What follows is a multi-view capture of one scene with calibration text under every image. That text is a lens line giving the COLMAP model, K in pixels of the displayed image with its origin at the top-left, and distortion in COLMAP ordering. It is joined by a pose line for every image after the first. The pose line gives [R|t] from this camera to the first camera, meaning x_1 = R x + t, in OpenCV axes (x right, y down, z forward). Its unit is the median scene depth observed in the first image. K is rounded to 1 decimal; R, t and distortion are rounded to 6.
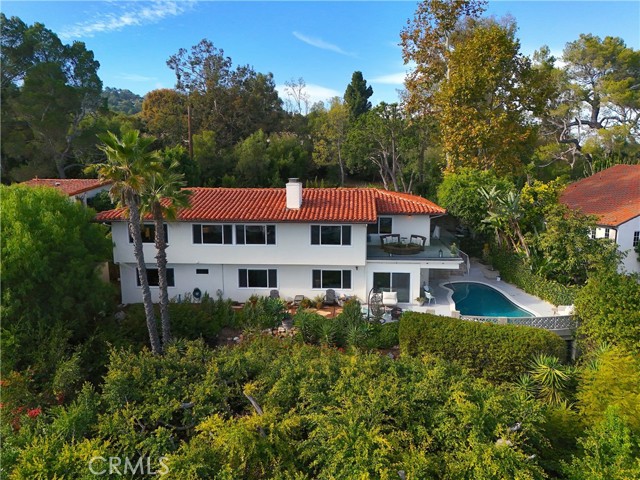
lens RADIAL K [[470.5, 0, 319.8], [0, 470.5, 237.4], [0, 0, 1]] dist [0.089121, -0.095456]
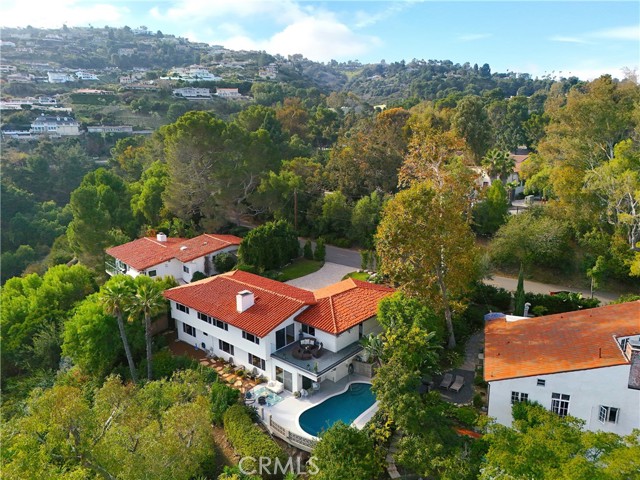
lens RADIAL K [[470.5, 0, 319.8], [0, 470.5, 237.4], [0, 0, 1]] dist [0.089121, -0.095456]
pose [[0.816740, 0.149620, -0.557270, 1.036958], [-0.100603, 0.987928, 0.117803, -0.540290], [0.568169, -0.040152, 0.821932, -0.187730]]
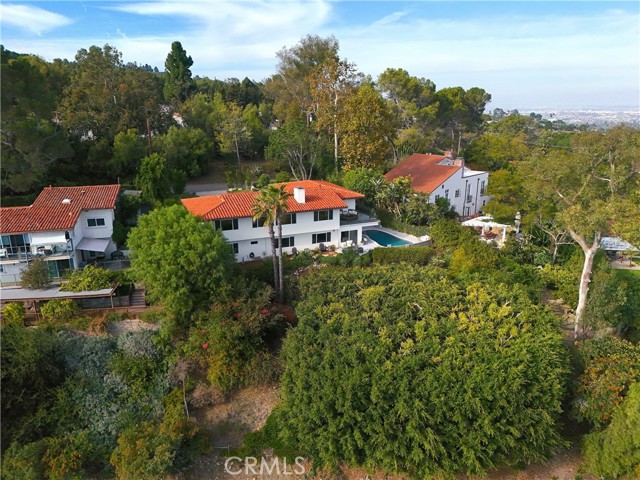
lens RADIAL K [[470.5, 0, 319.8], [0, 470.5, 237.4], [0, 0, 1]] dist [0.089121, -0.095456]
pose [[0.888073, -0.127932, 0.441543, -0.822137], [0.075388, 0.988023, 0.134641, -0.170116], [-0.453479, -0.086284, 0.887080, -0.686204]]
